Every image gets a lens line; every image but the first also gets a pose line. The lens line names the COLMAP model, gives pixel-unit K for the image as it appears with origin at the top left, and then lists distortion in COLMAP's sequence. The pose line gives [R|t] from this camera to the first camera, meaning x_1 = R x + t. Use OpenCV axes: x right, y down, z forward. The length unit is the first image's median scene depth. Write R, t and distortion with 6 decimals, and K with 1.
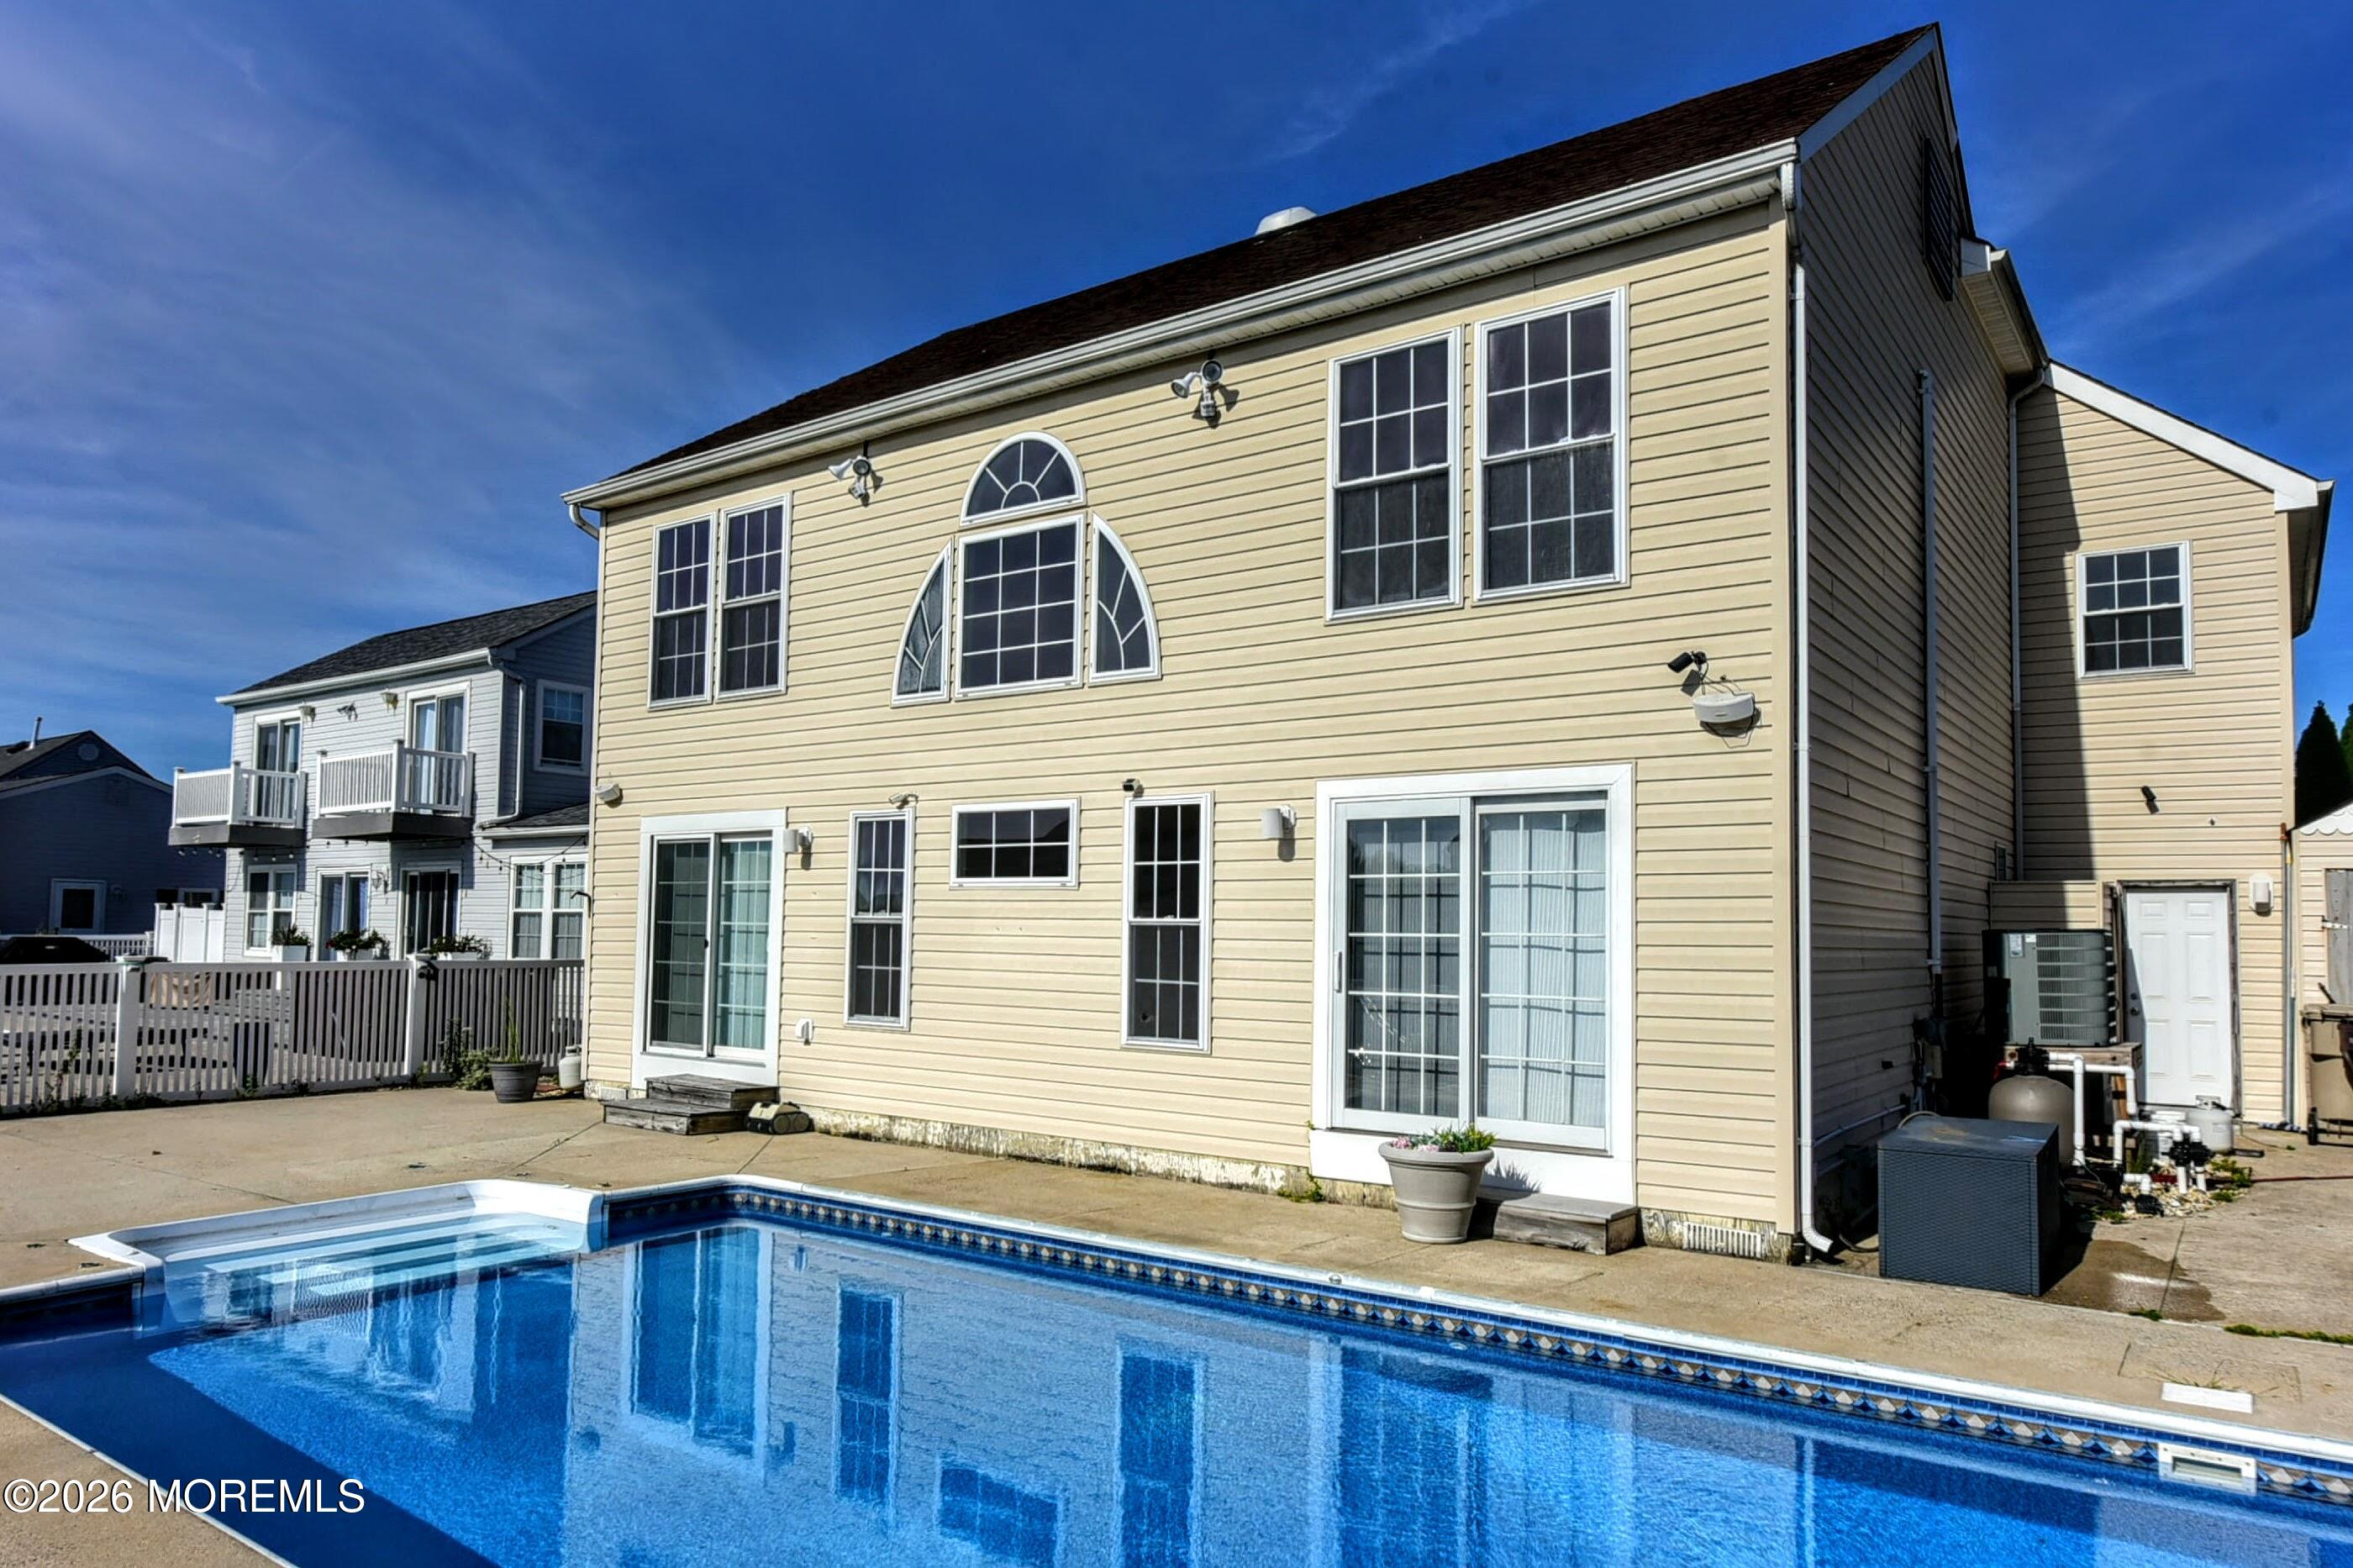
lens RADIAL K [[1514.6, 0, 1173.0], [0, 1514.6, 793.8], [0, 0, 1]] dist [0.005732, 0.001788]
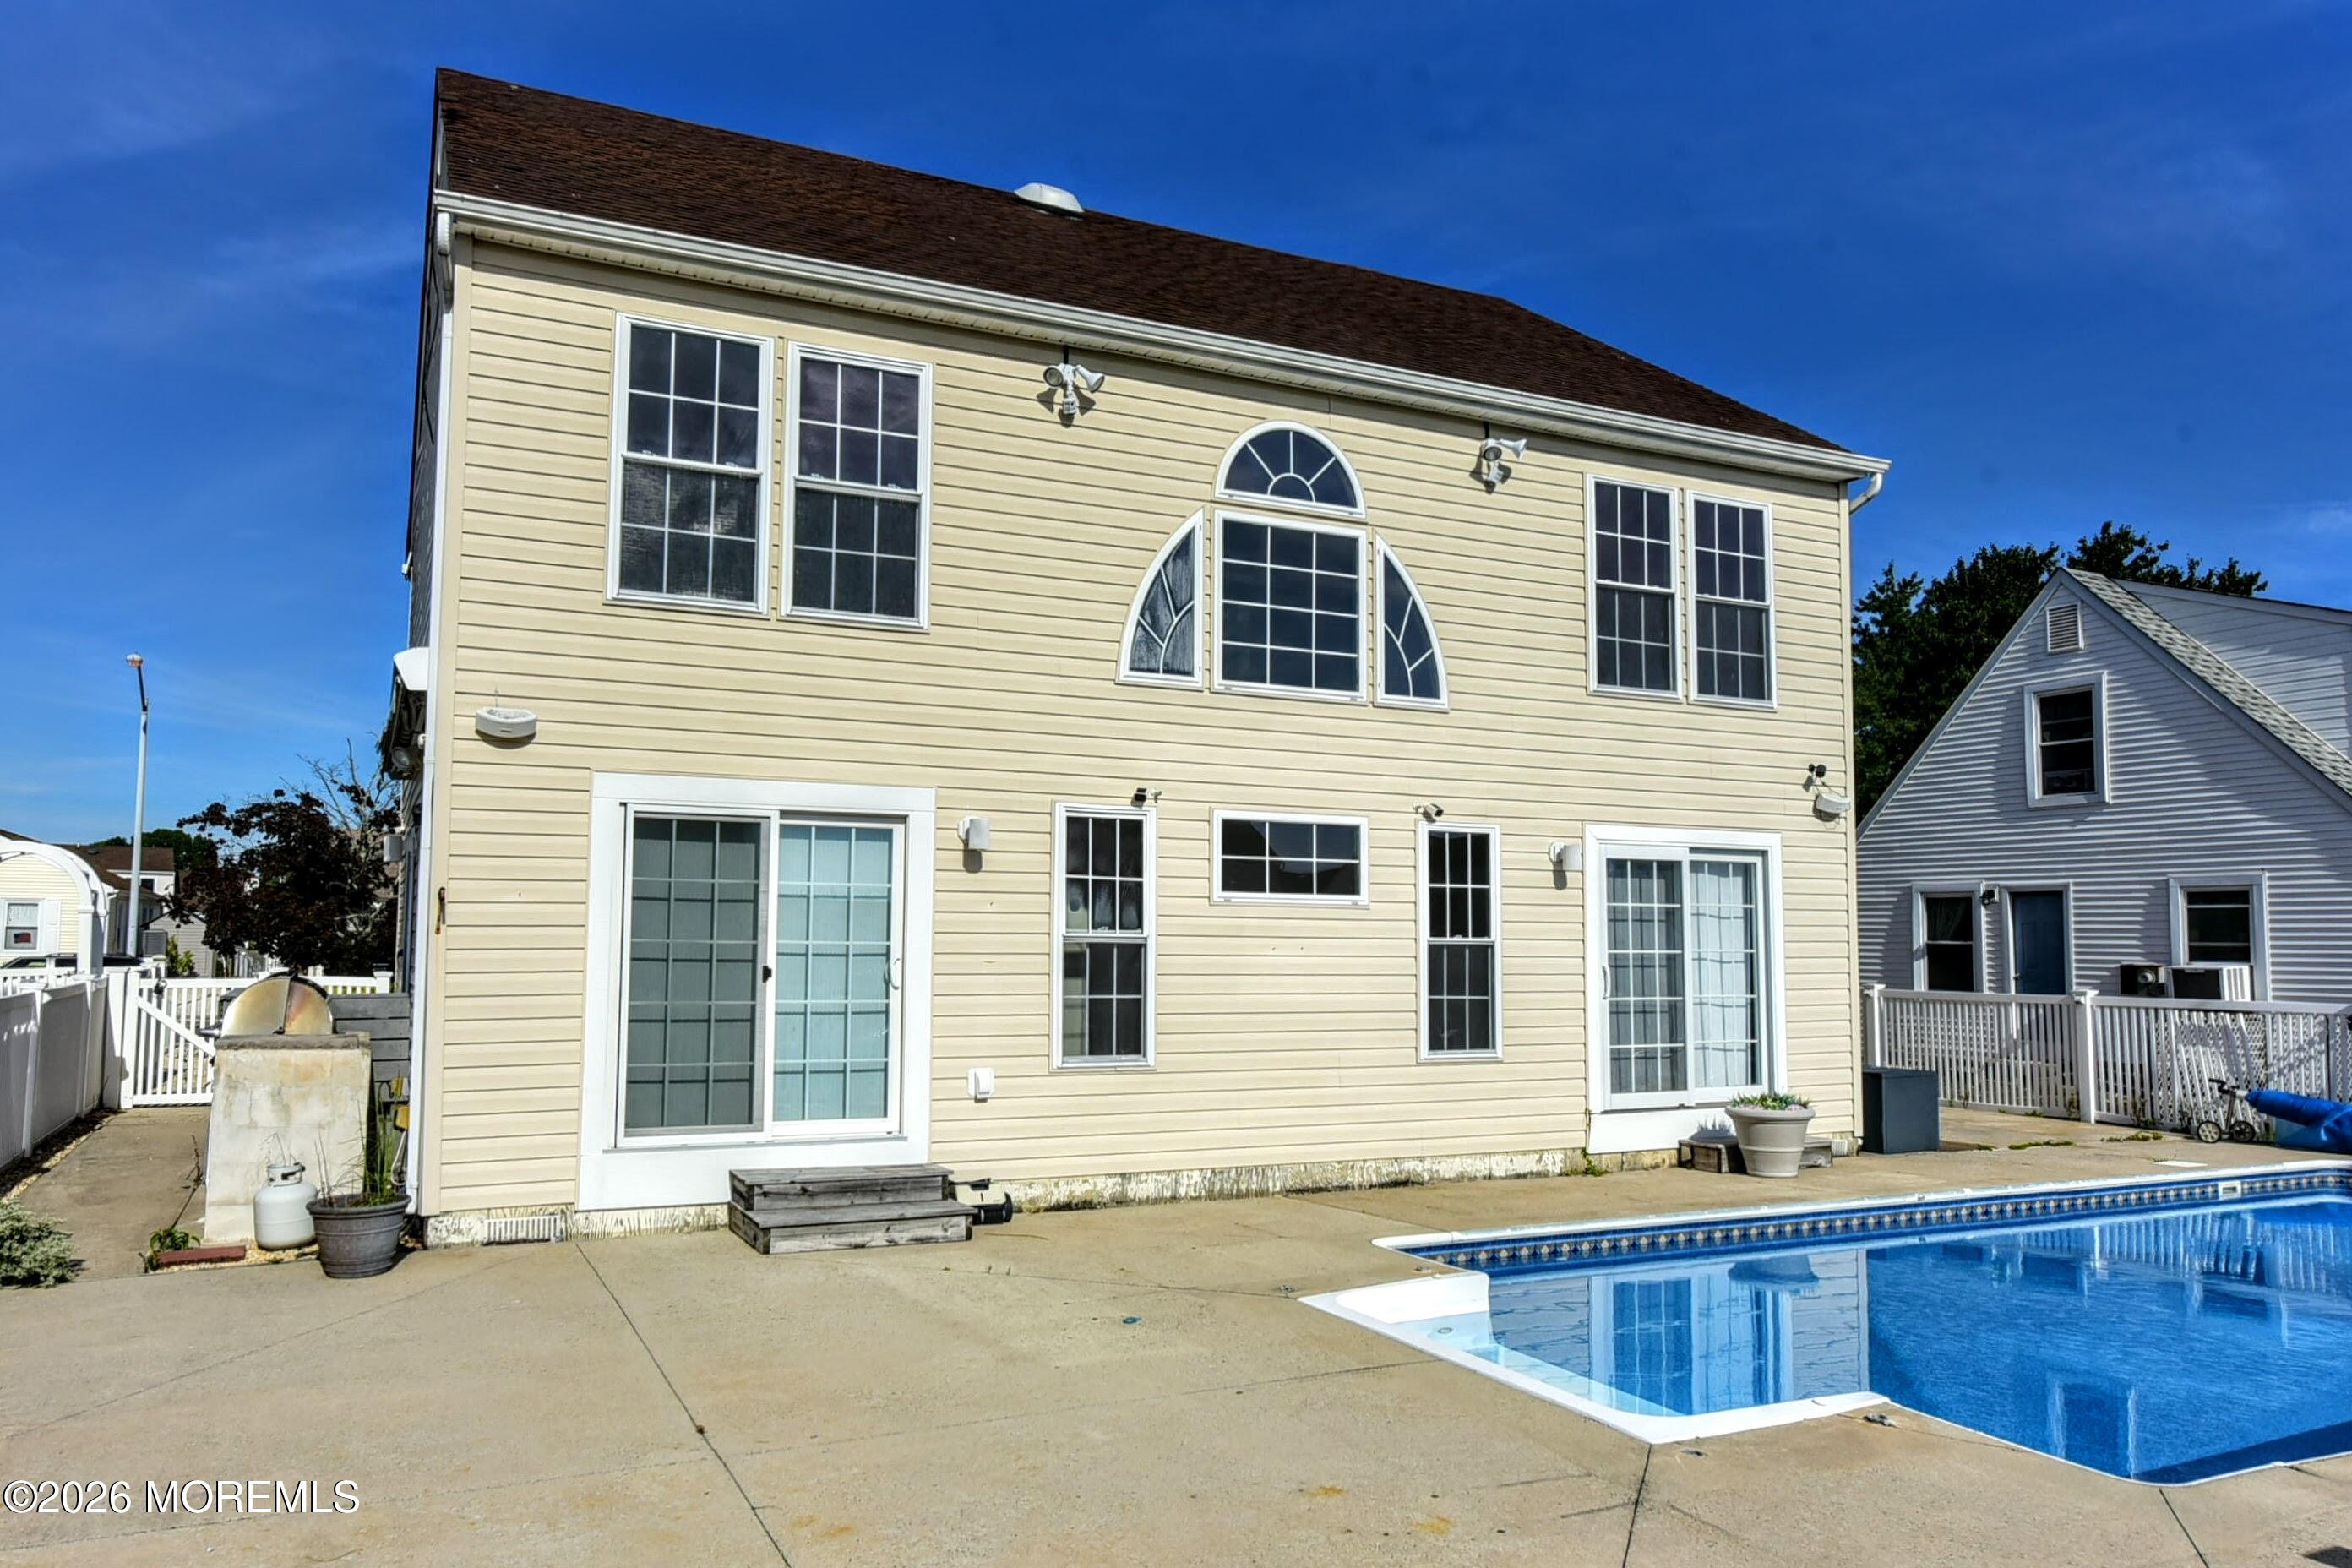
lens RADIAL K [[1501.5, 0, 1066.6], [0, 1501.5, 834.5], [0, 0, 1]] dist [0.005808, -0.002313]
pose [[0.500358, 0.065247, 0.863357, -0.992446], [-0.071284, 0.996876, -0.034025, 0.061023], [-0.862879, -0.044519, 0.503446, 0.662850]]
